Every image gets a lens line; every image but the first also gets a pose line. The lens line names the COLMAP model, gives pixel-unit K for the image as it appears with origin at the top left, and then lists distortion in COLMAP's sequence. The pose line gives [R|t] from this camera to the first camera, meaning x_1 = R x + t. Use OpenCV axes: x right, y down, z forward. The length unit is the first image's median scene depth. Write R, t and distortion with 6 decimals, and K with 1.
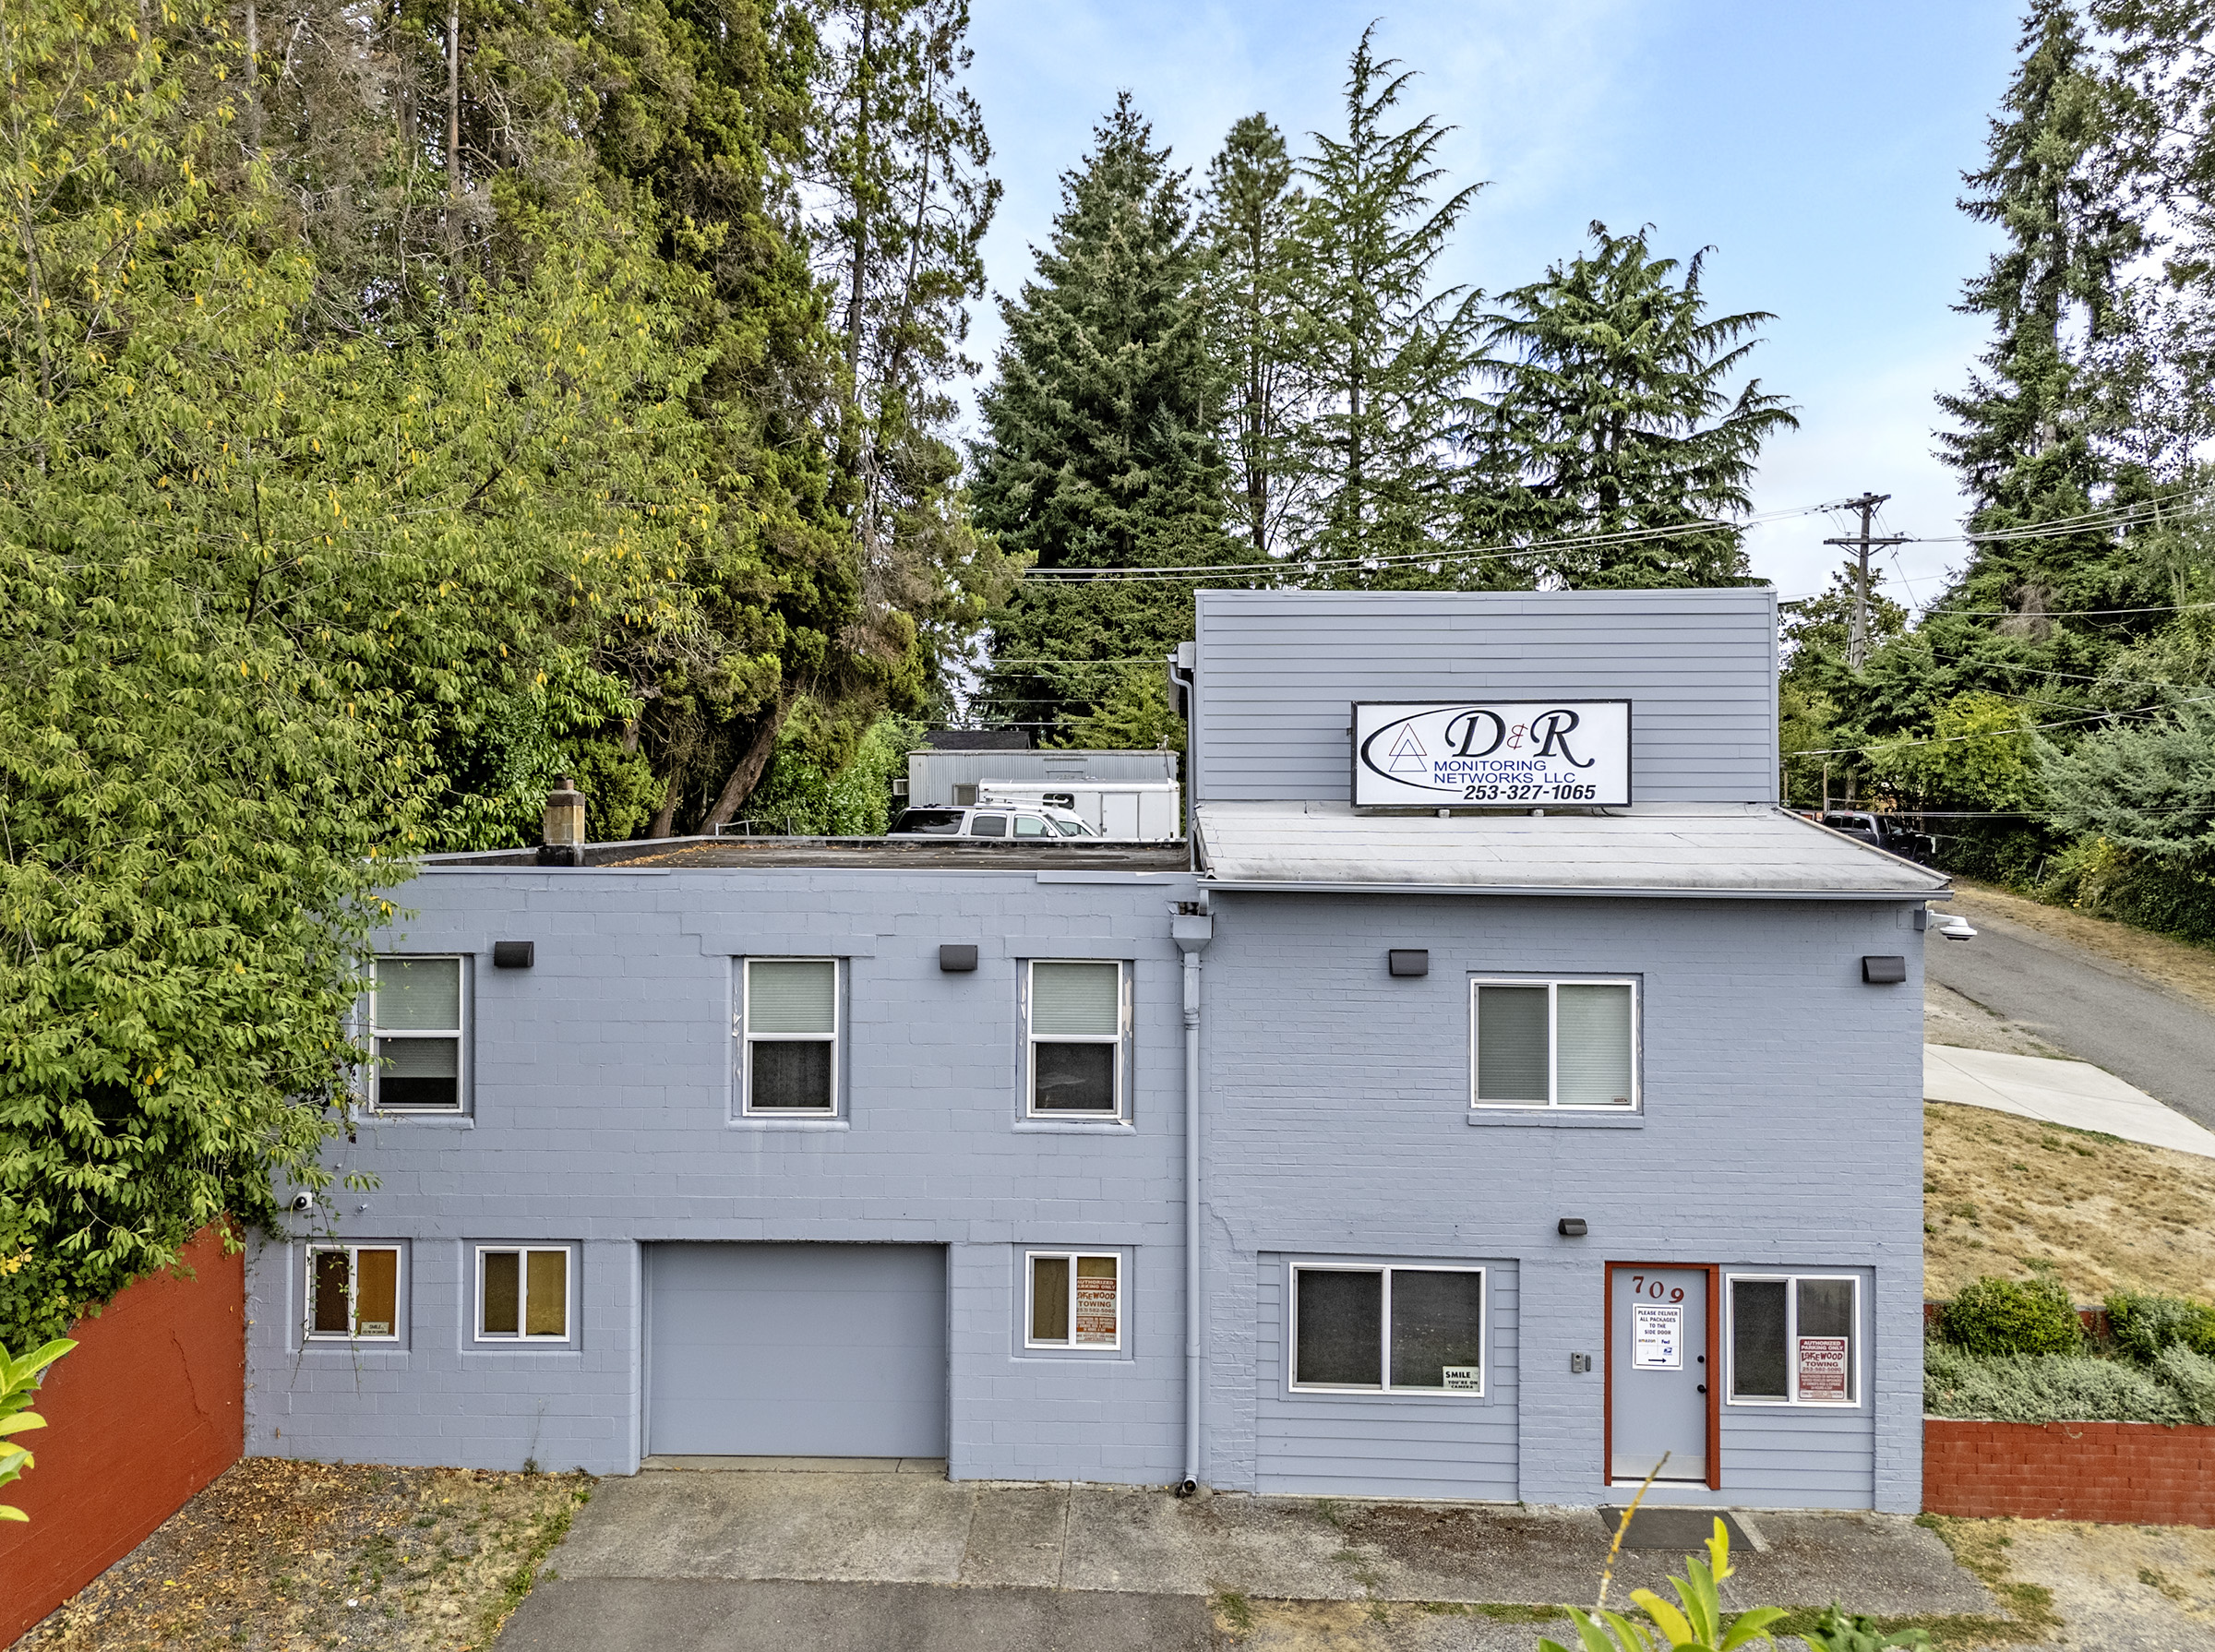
lens RADIAL K [[1659.0, 0, 1092.5], [0, 1659.0, 821.7], [0, 0, 1]] dist [0.063855, -0.054760]
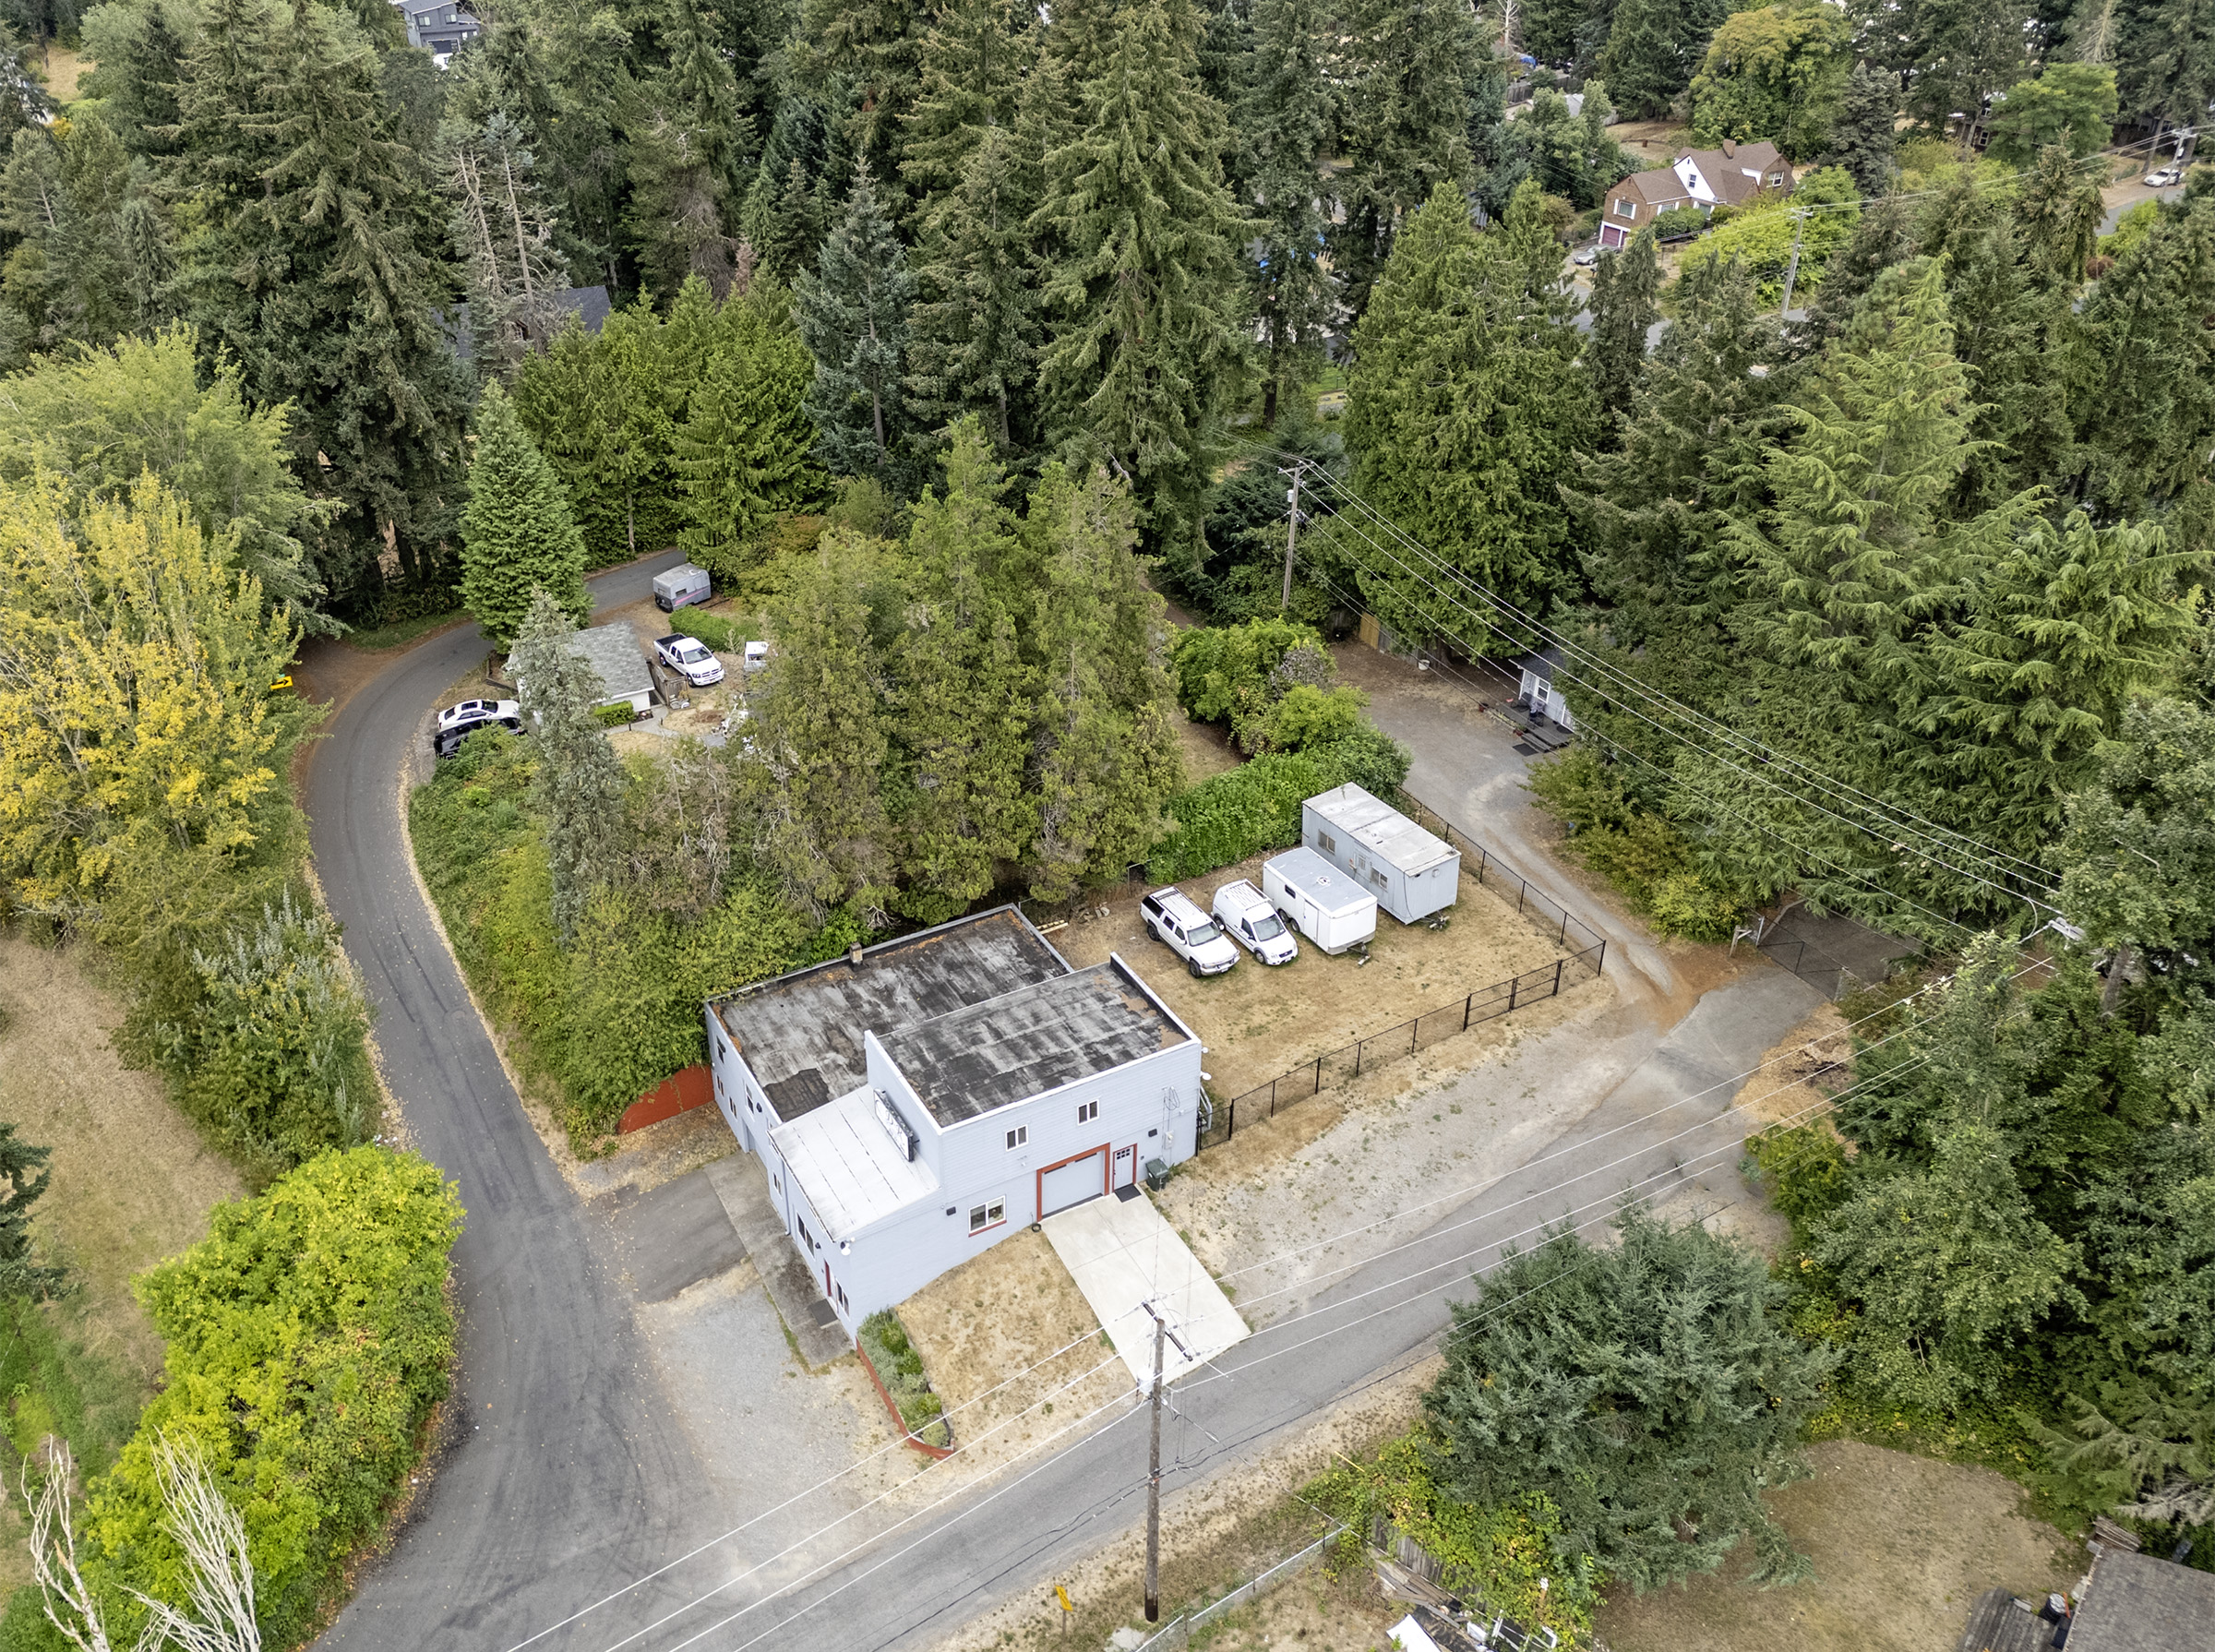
lens RADIAL K [[1787.0, 0, 1008.3], [0, 1787.0, 771.2], [0, 0, 1]] dist [0.114466, -0.167104]
pose [[0.497494, 0.430212, -0.753271, 3.315150], [0.005835, 0.866678, 0.498834, -2.940589], [0.867448, -0.252562, 0.428657, -0.199656]]
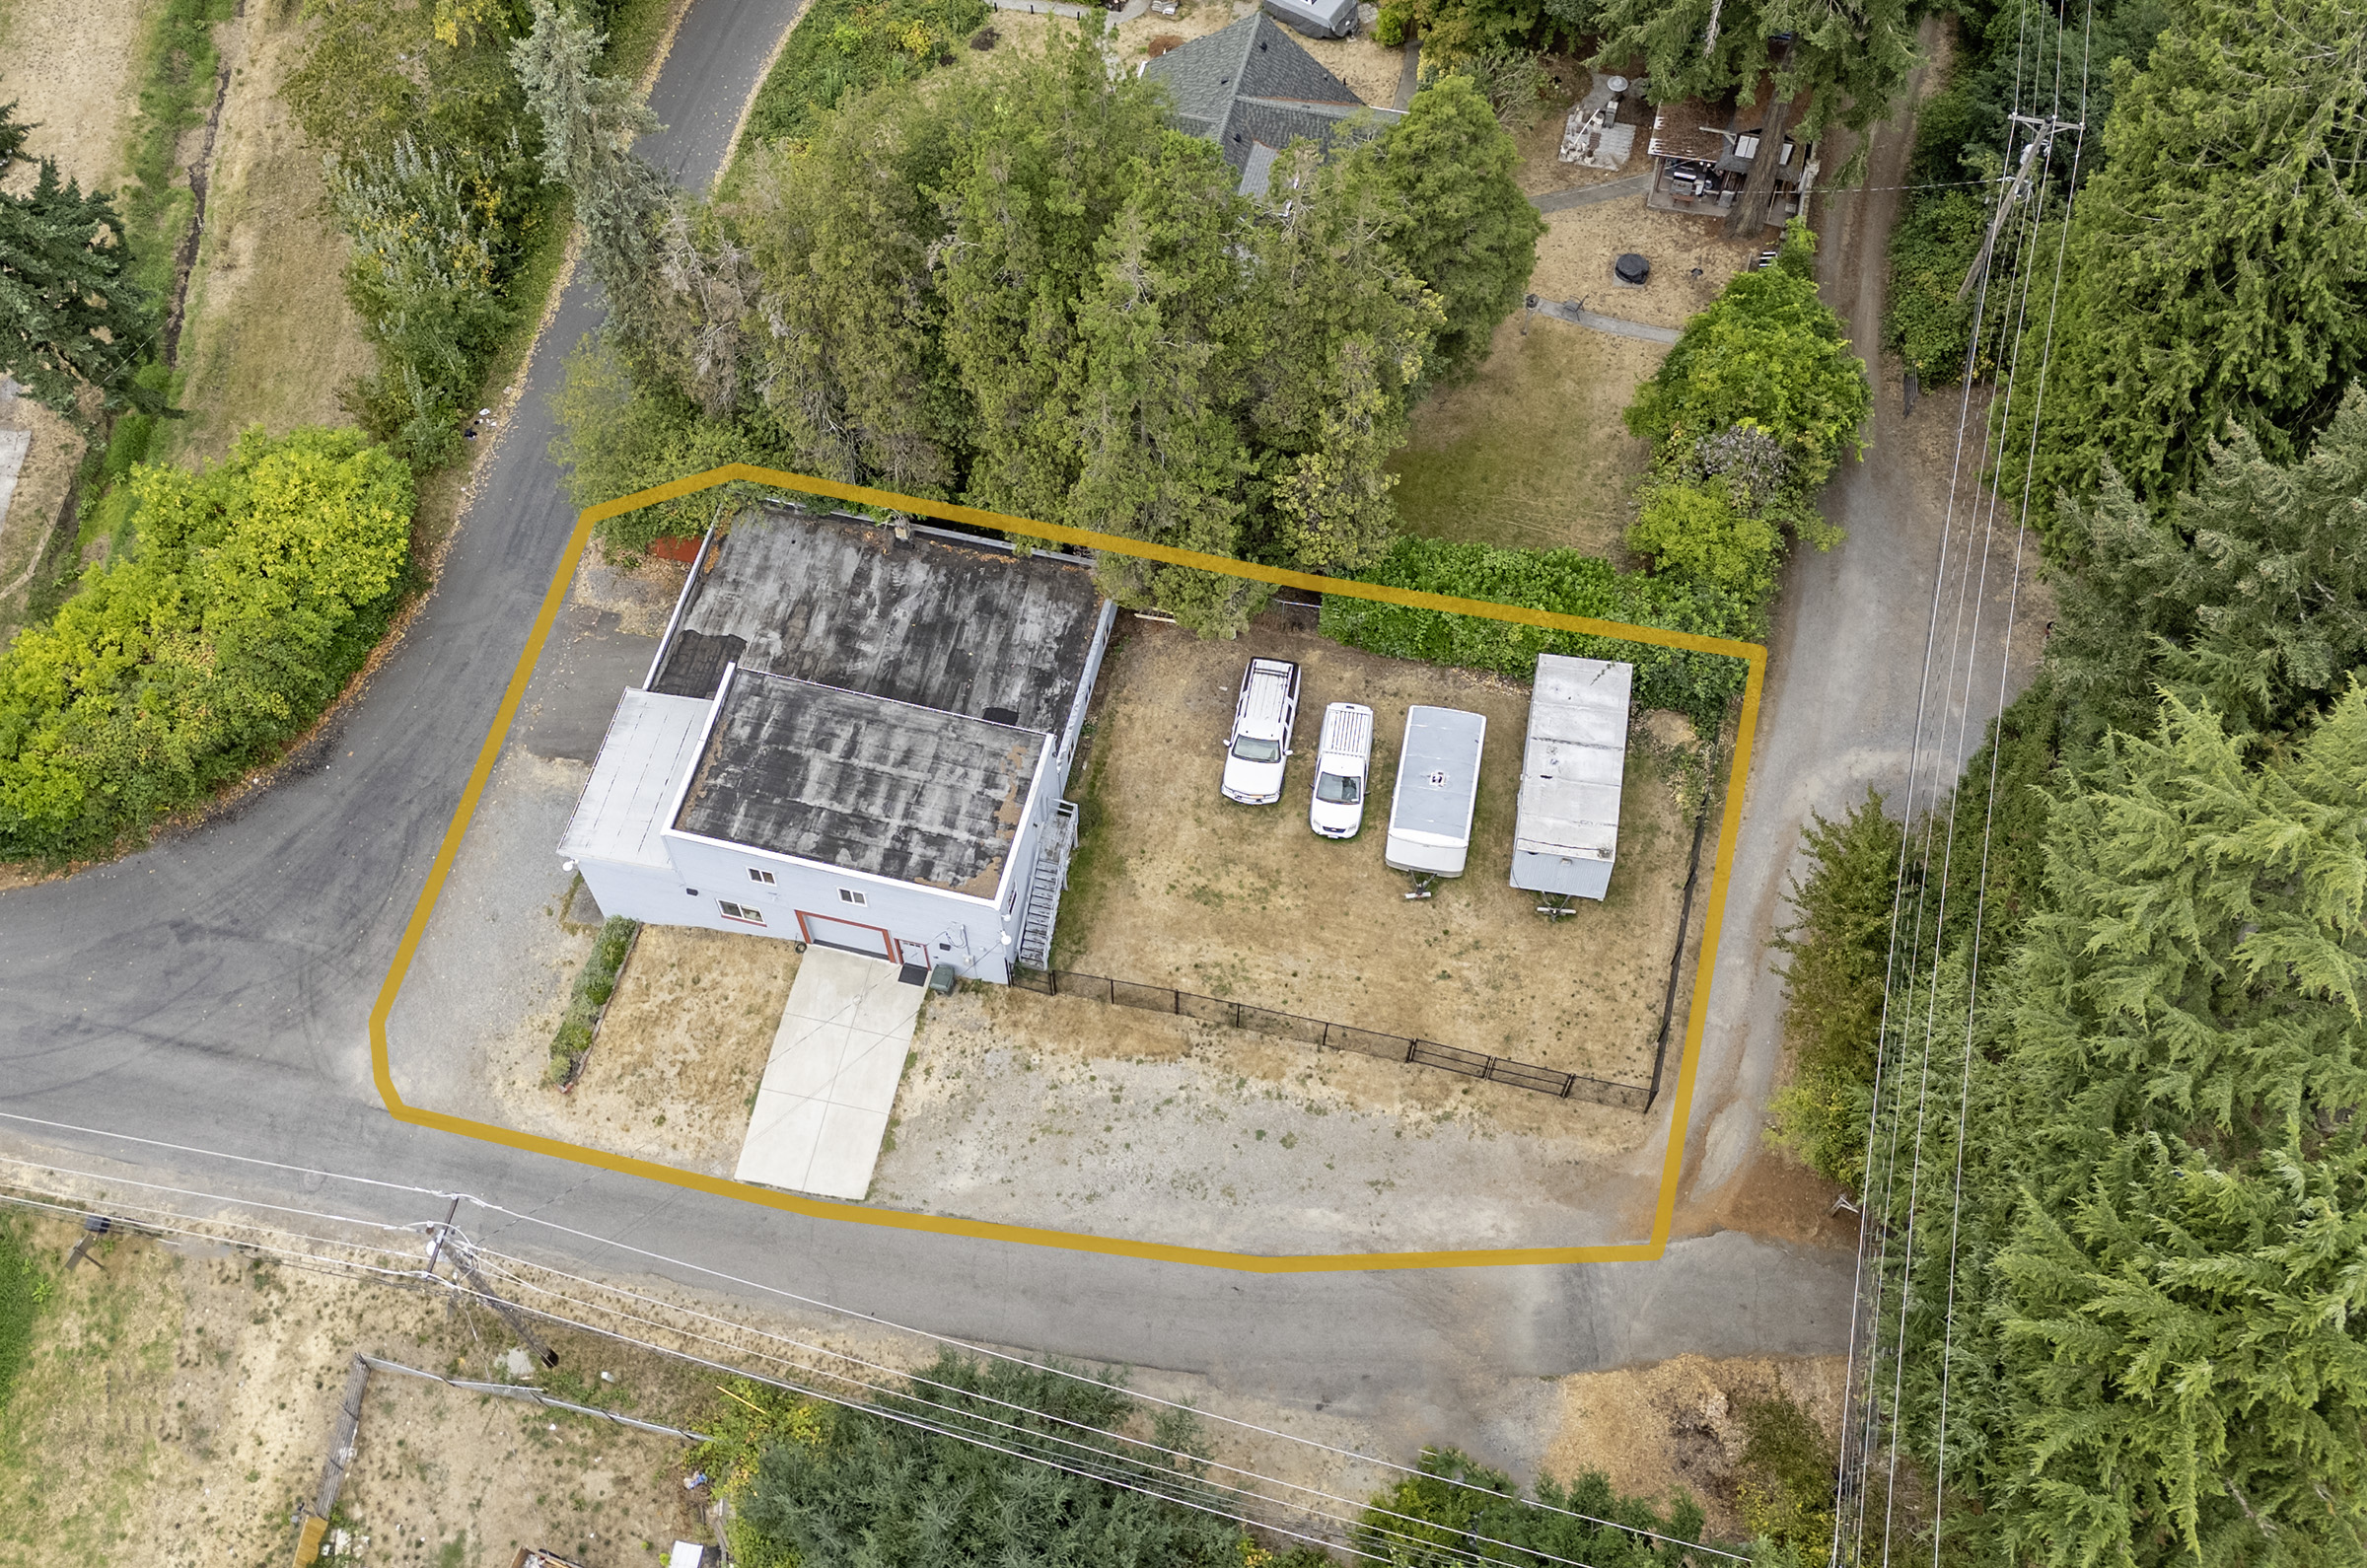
lens RADIAL K [[2132.5, 0, 1111.8], [0, 2132.5, 766.2], [0, 0, 1]] dist [0.167745, -0.387233]
pose [[-0.205297, 0.848650, -0.487489, 2.307197], [0.006394, 0.499251, 0.866434, -3.989122], [0.978679, 0.174759, -0.107921, 2.550224]]
